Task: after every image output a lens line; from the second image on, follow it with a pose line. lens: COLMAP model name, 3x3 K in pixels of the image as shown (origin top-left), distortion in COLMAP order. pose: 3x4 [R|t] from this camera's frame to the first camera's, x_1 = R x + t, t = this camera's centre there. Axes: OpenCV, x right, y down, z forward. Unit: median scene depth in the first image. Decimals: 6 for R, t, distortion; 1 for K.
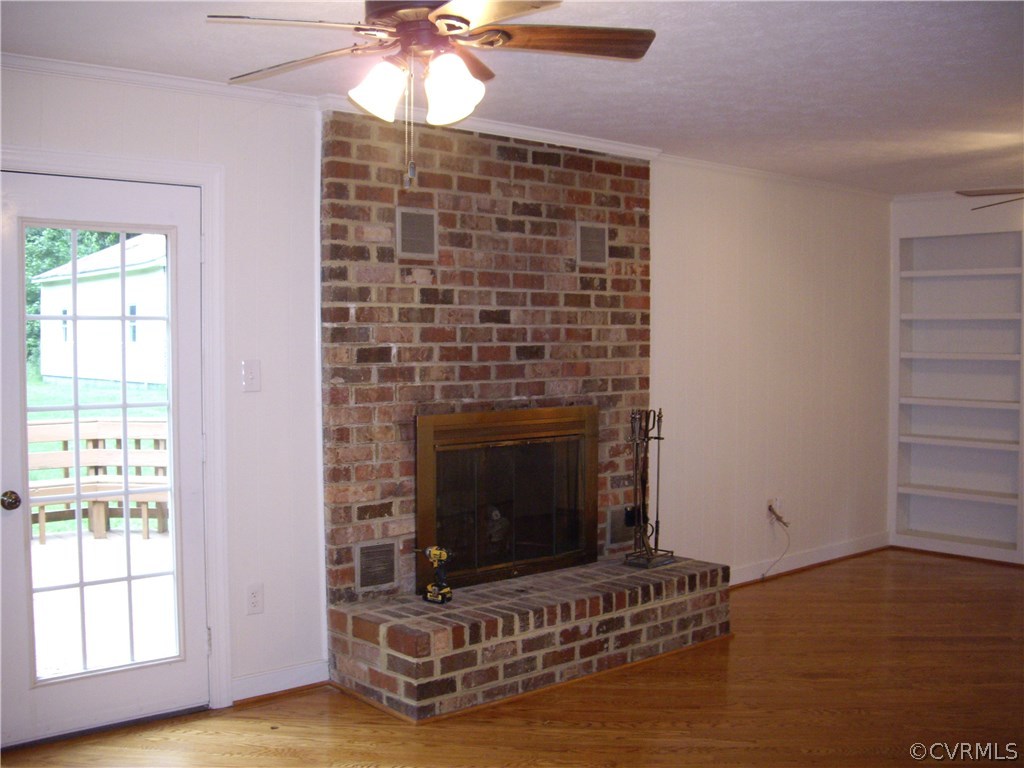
lens RADIAL K [[1084.7, 0, 512.0], [0, 1084.7, 384.0], [0, 0, 1]] dist [-0.215912, 0.140190]
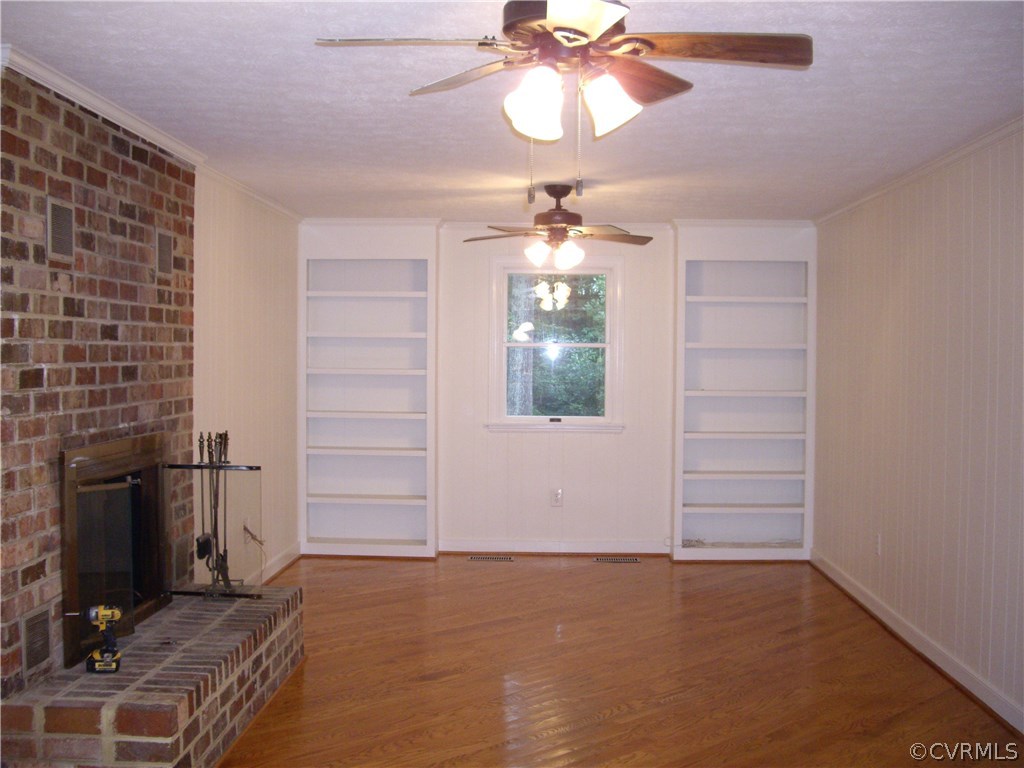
lens RADIAL K [[1084.7, 0, 512.0], [0, 1084.7, 384.0], [0, 0, 1]] dist [-0.215912, 0.140190]
pose [[0.688927, -0.017361, 0.724623, -0.428211], [0.027009, 0.999634, -0.001728, -0.011516], [-0.724328, 0.020762, 0.689143, 0.202241]]
